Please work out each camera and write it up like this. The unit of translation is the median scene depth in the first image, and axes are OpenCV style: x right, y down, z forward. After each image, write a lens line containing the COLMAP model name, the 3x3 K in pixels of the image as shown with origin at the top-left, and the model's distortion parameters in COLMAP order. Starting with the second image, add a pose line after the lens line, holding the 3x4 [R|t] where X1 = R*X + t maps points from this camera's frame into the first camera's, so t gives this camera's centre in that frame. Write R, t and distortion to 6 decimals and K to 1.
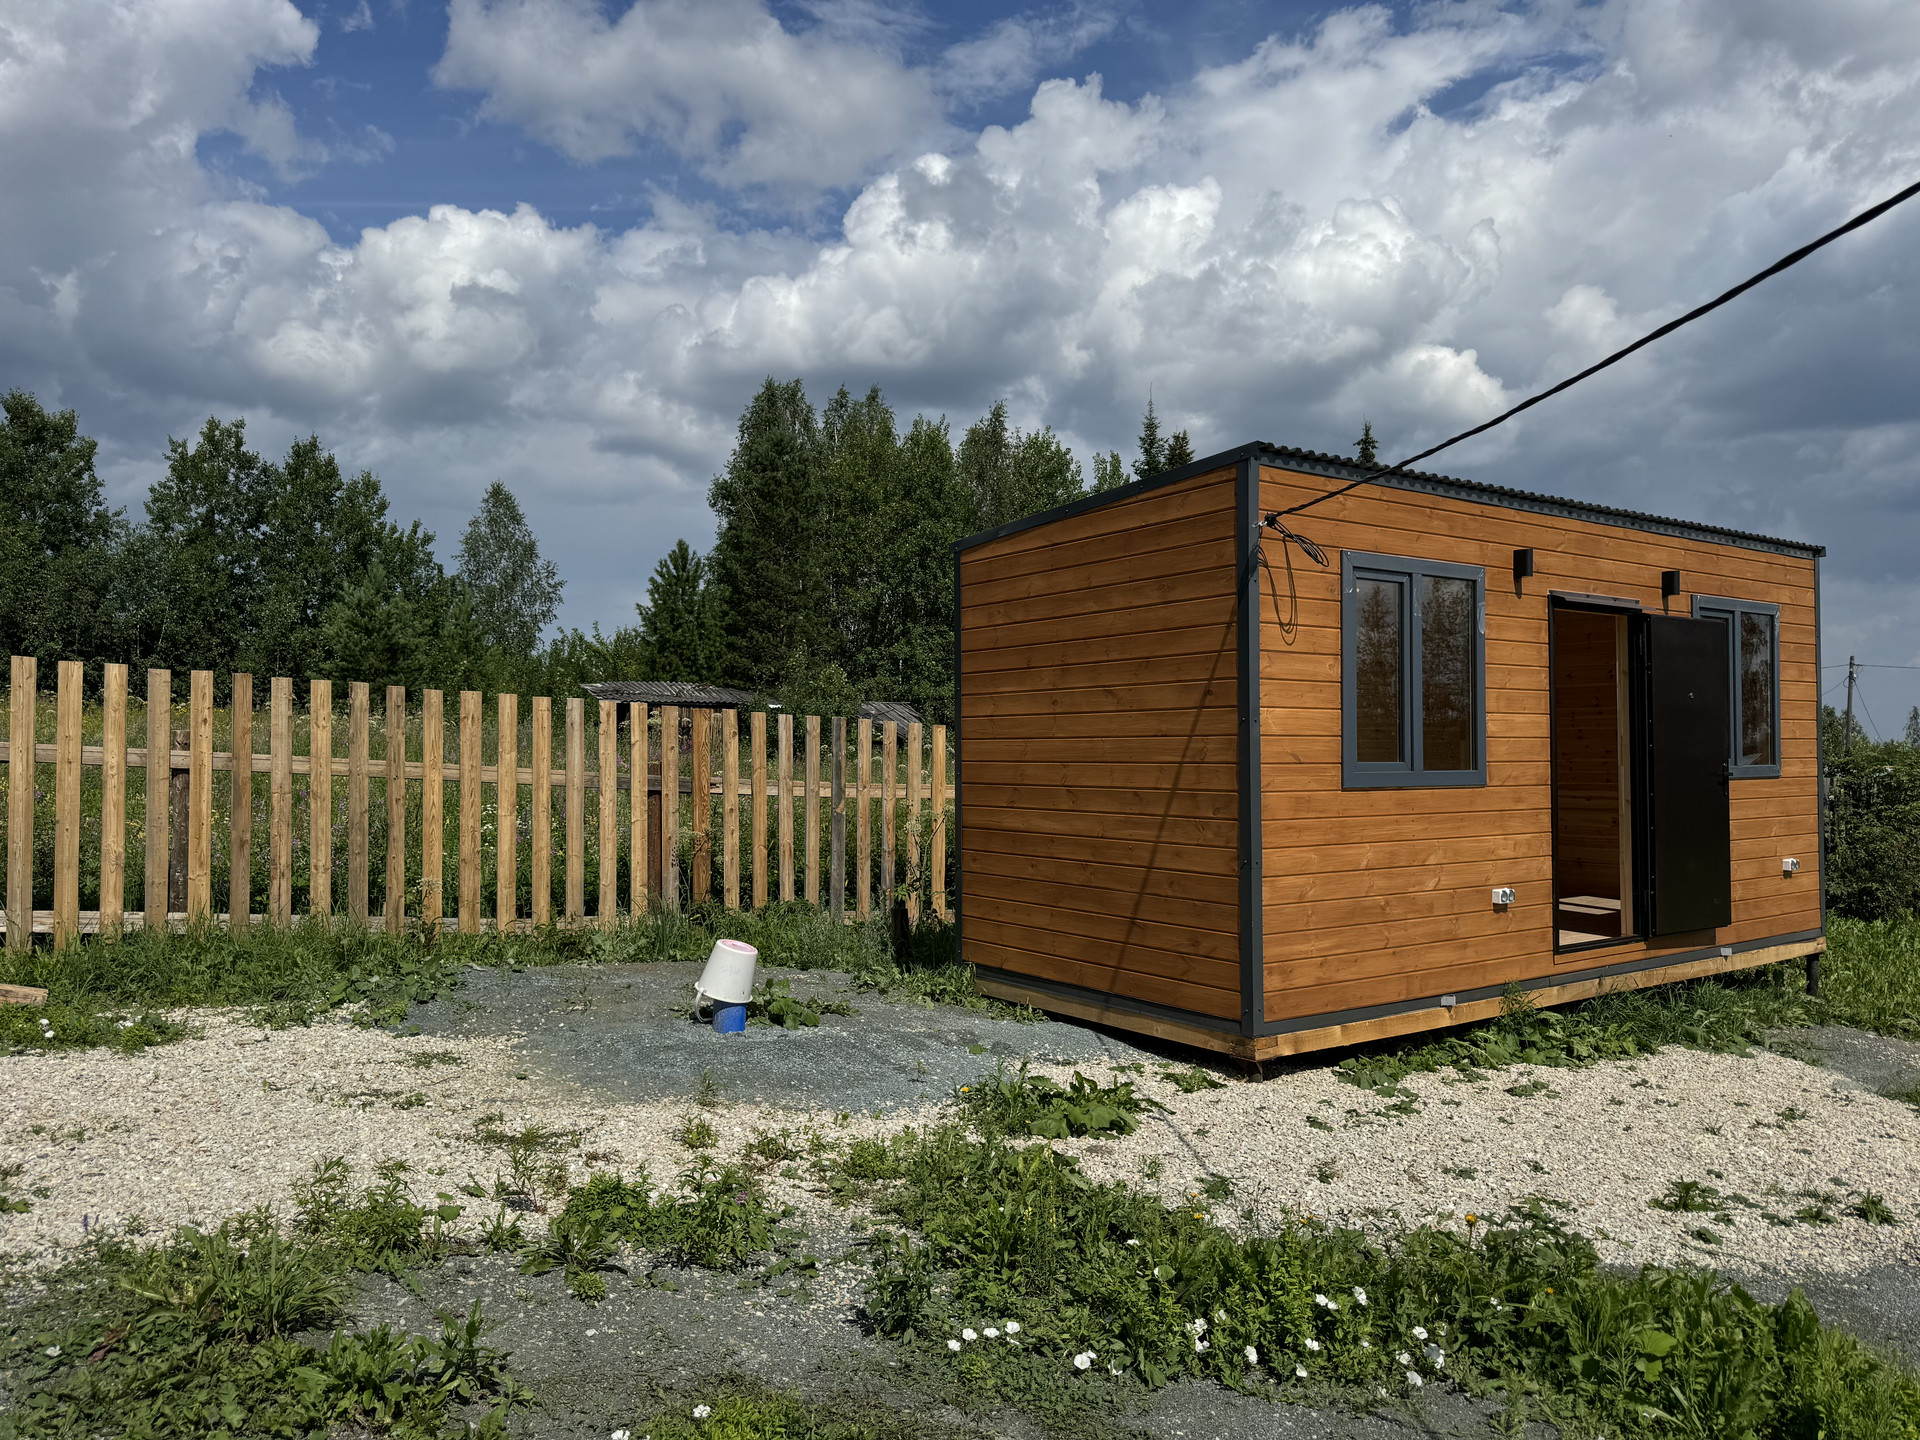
lens RADIAL K [[1353.0, 0, 960.0], [0, 1353.0, 720.0], [0, 0, 1]] dist [0.057238, -0.064181]
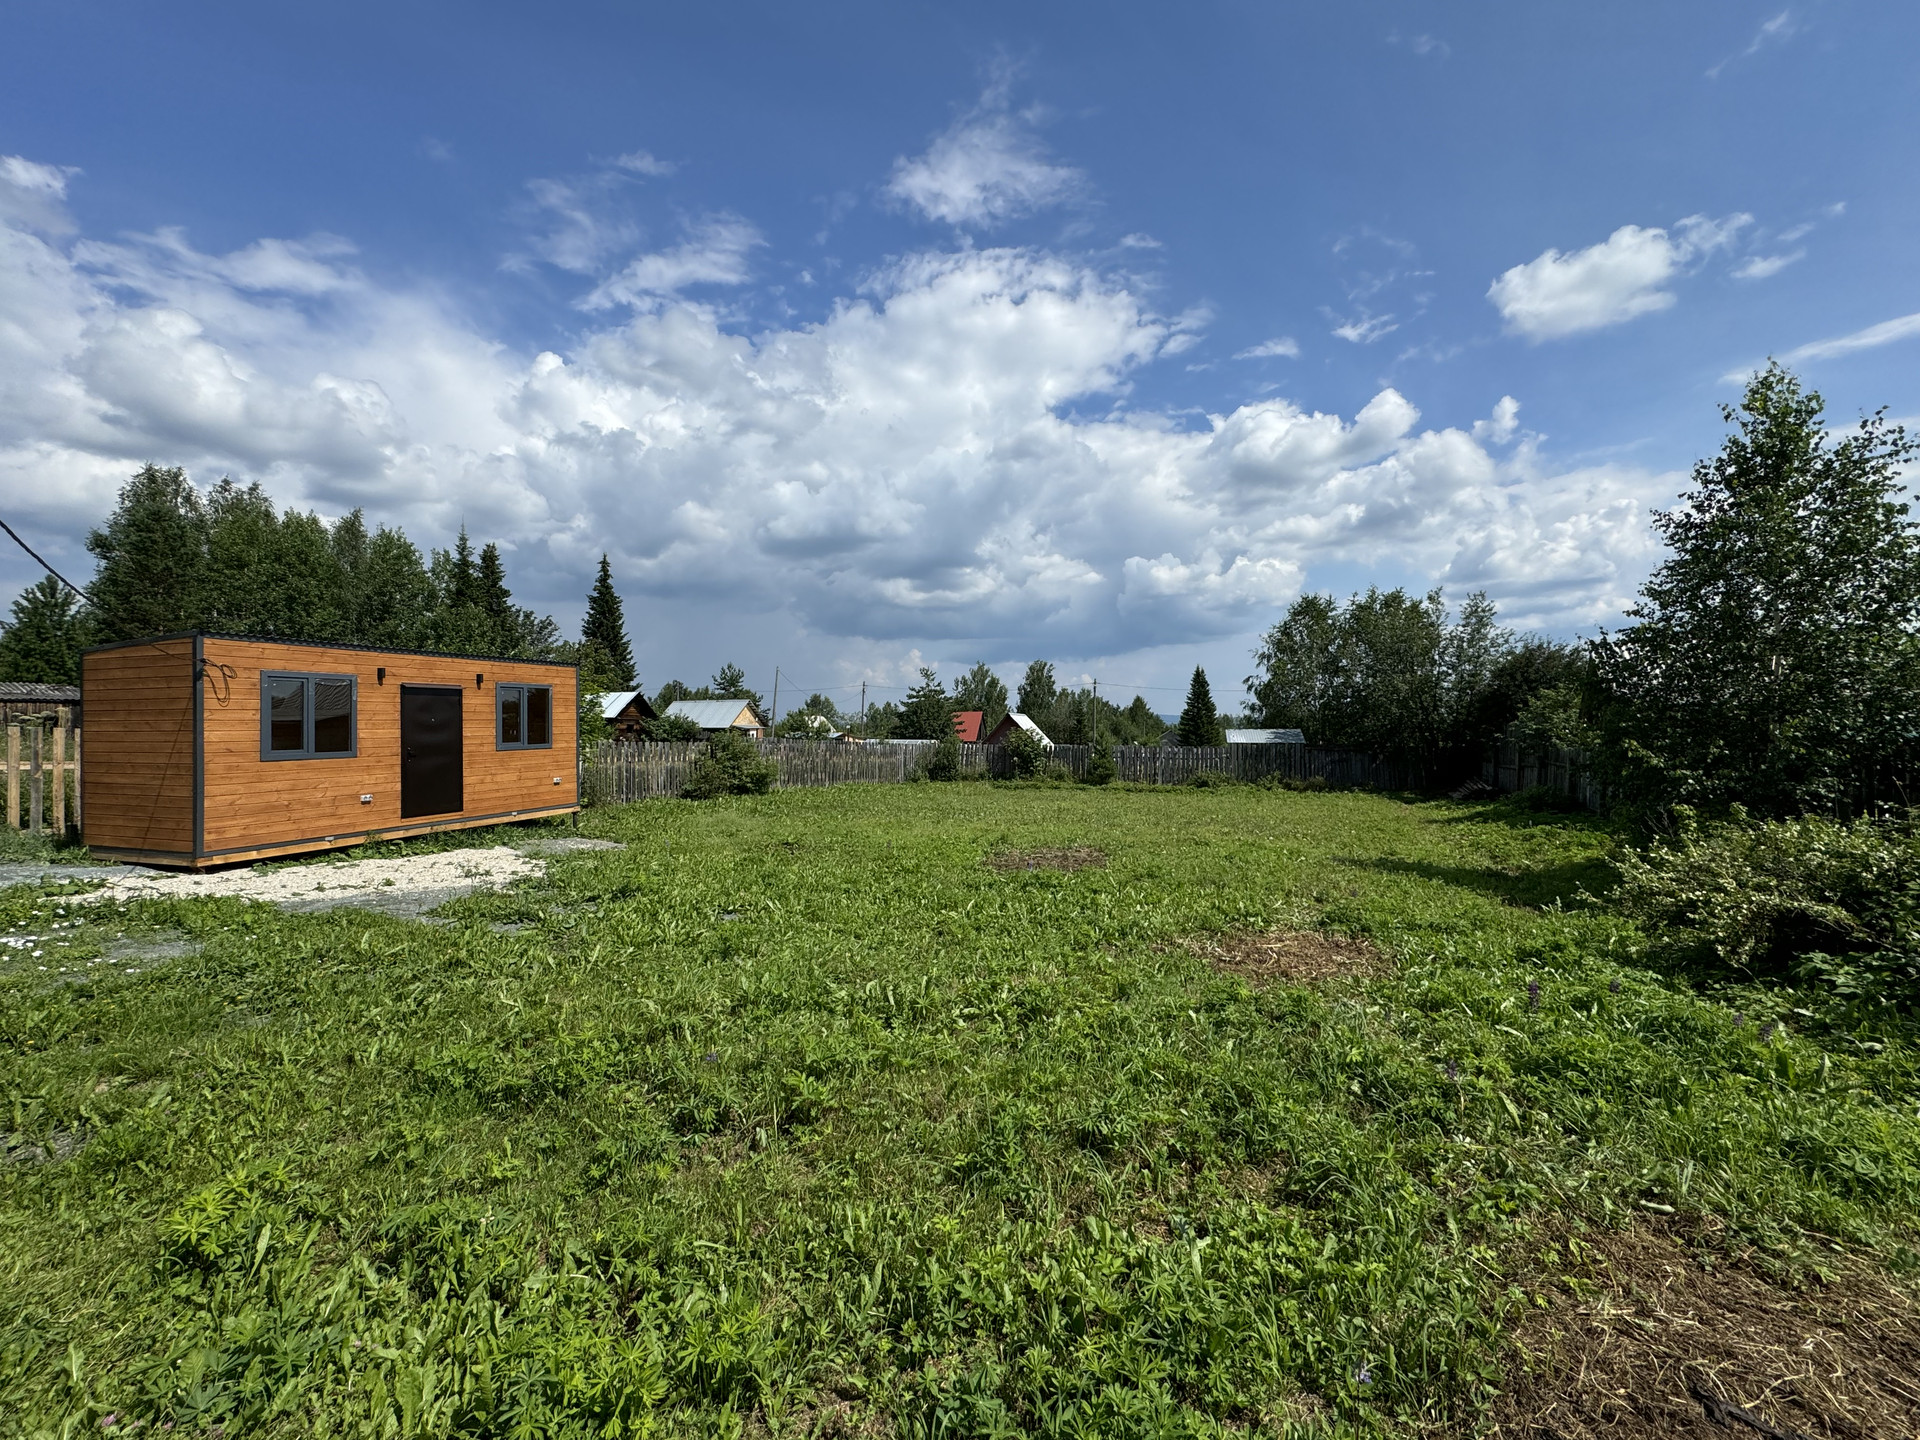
lens RADIAL K [[764.5, 0, 959.3], [0, 764.5, 717.3], [0, 0, 1]] dist [-0.002036, 0.000218]
pose [[0.805730, -0.002325, 0.592279, 0.446332], [-0.007828, 0.999863, 0.014573, -0.059335], [-0.592231, -0.016378, 0.805601, -0.880767]]
